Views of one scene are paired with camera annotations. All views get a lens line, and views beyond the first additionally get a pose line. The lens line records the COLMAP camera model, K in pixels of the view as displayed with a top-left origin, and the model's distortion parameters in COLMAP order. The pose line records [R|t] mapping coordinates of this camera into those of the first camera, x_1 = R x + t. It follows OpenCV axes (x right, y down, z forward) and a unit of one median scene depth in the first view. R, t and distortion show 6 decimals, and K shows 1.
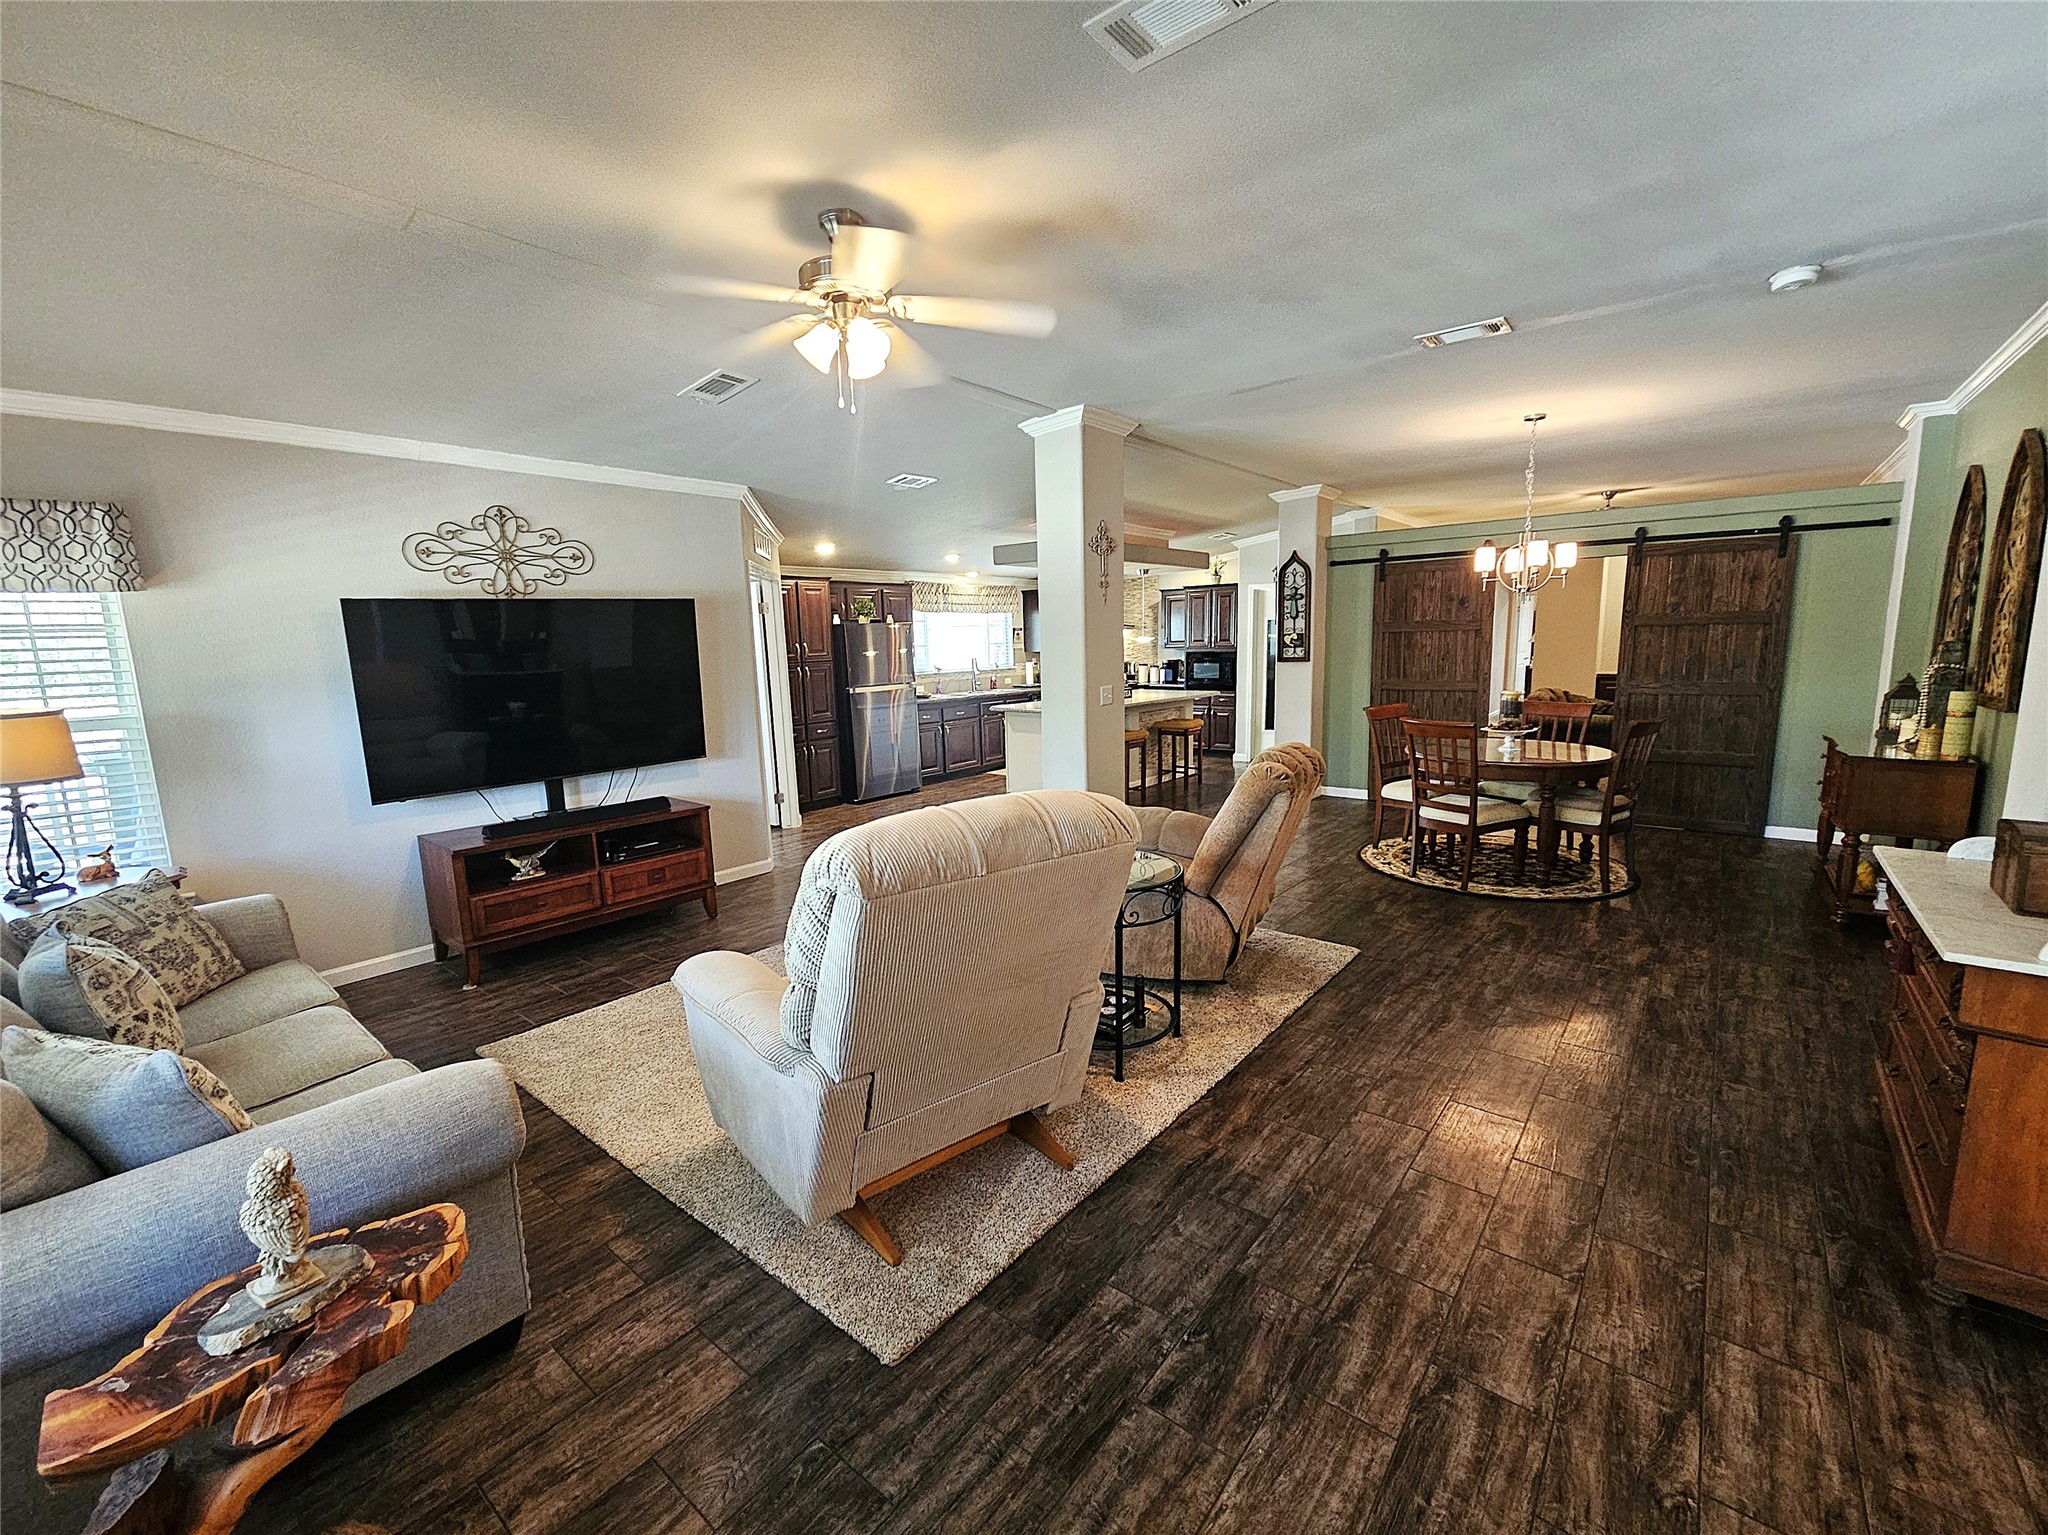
lens RADIAL K [[843.9, 0, 1020.8], [0, 843.9, 781.8], [0, 0, 1]] dist [0.001602, -0.000258]
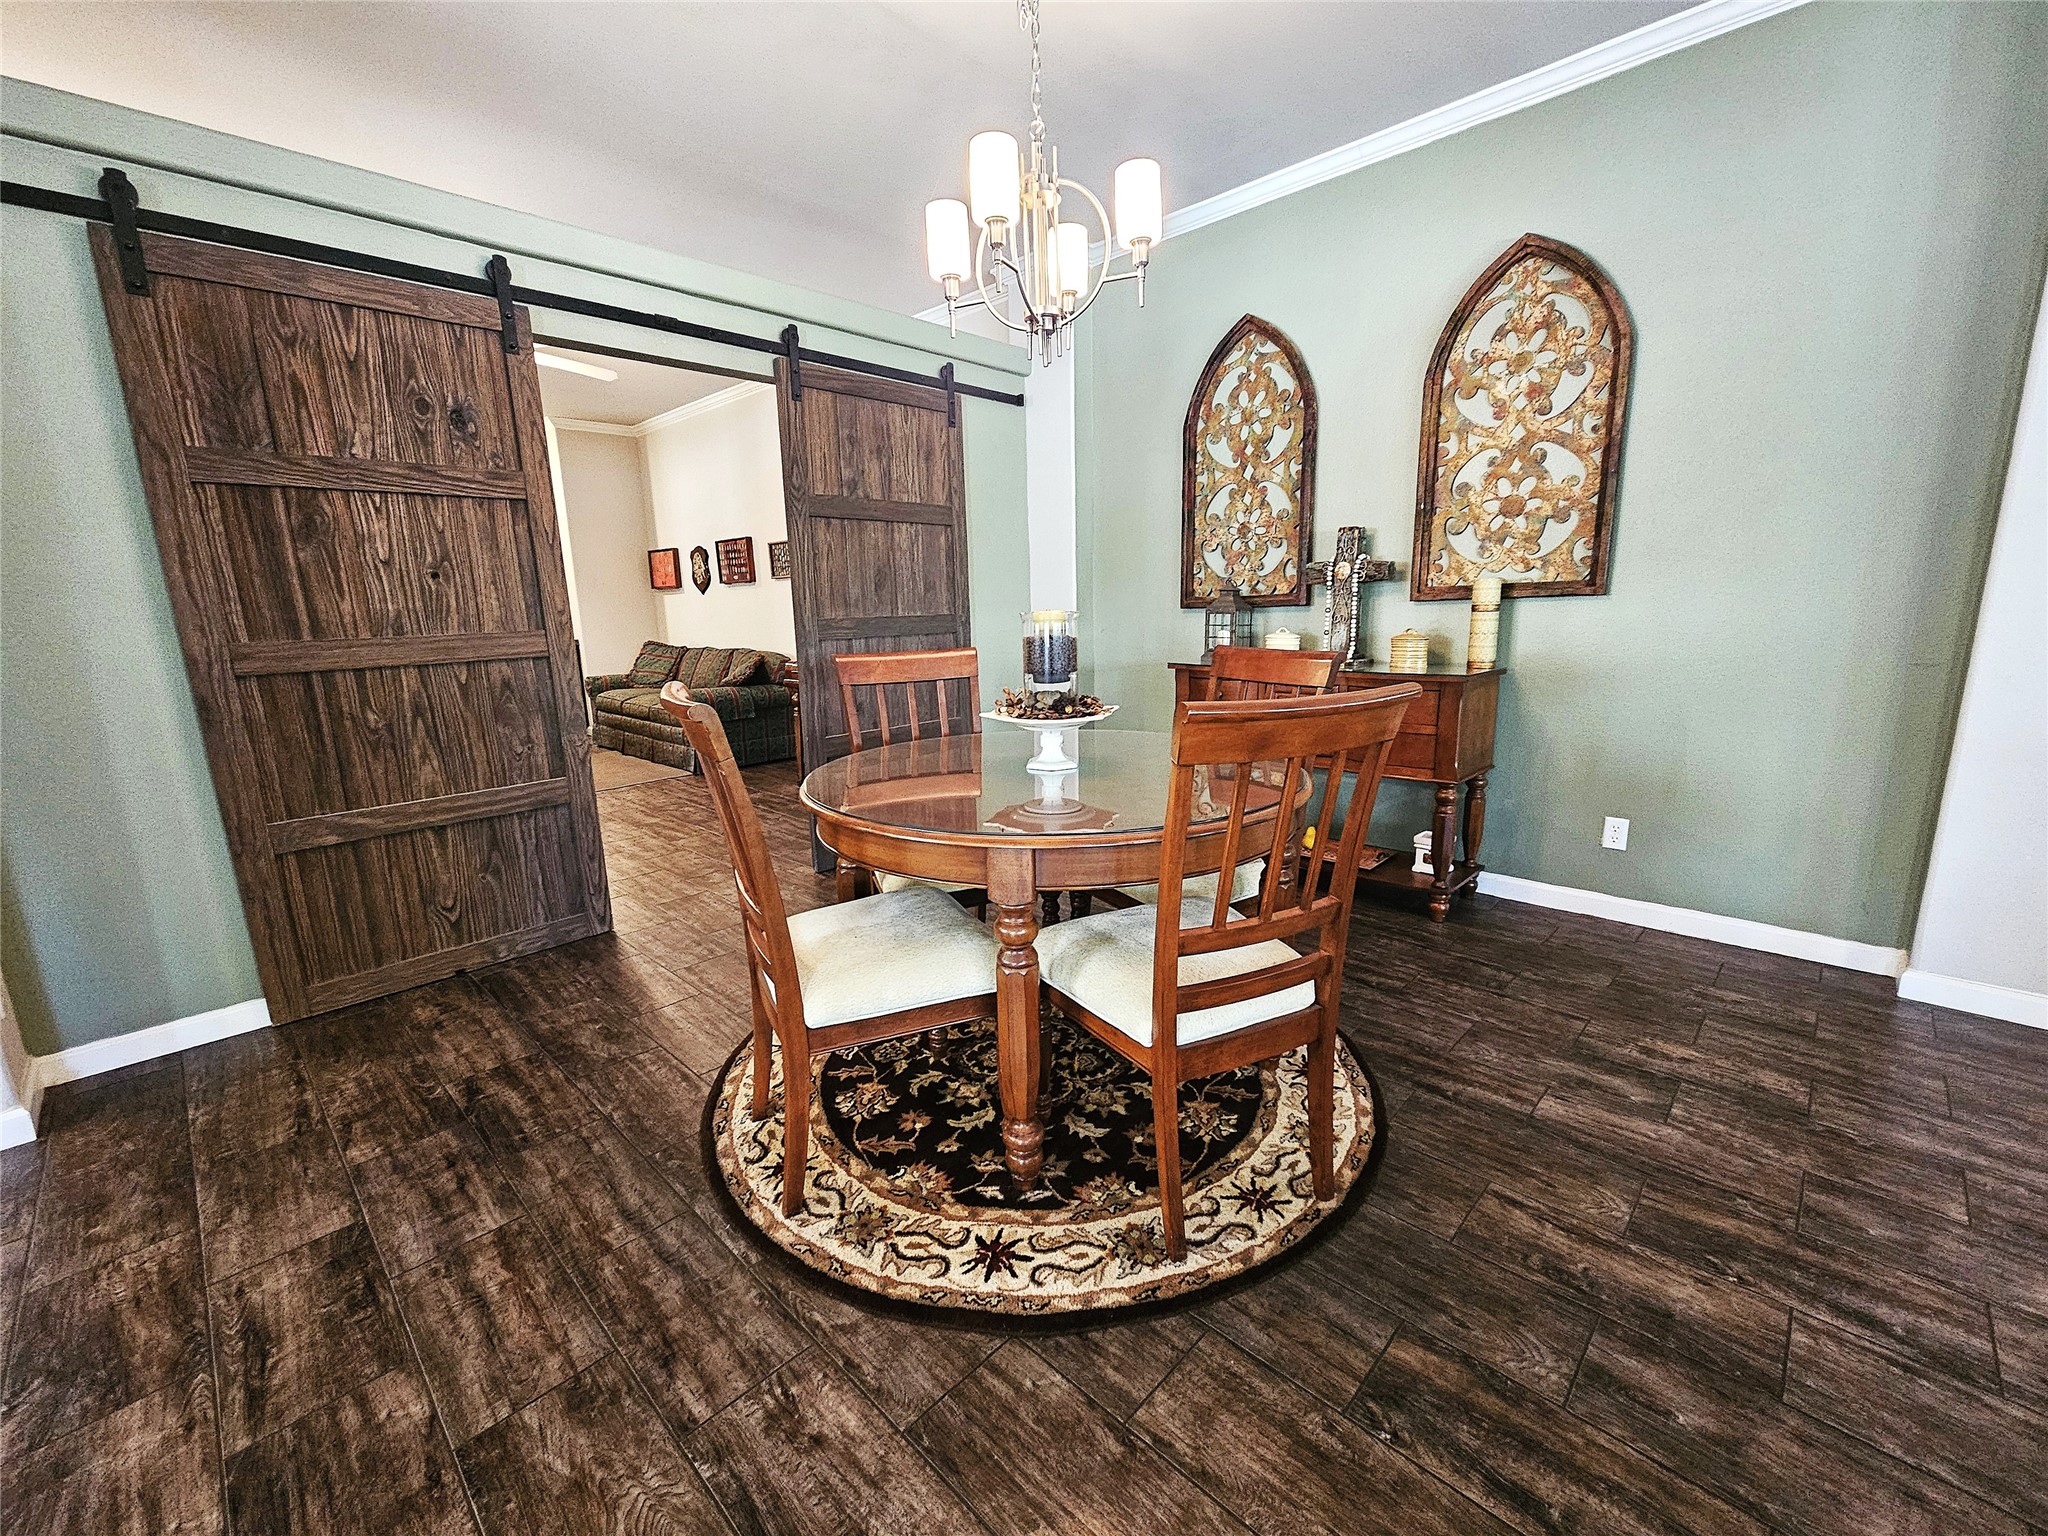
lens RADIAL K [[843.9, 0, 1029.6], [0, 843.9, 772.0], [0, 0, 1]] dist [0.001602, -0.000258]
pose [[0.084189, -0.177894, 0.980442, 0.151102], [0.188883, 0.968945, 0.159589, -0.072876], [-0.978384, 0.171753, 0.115176, 0.716281]]
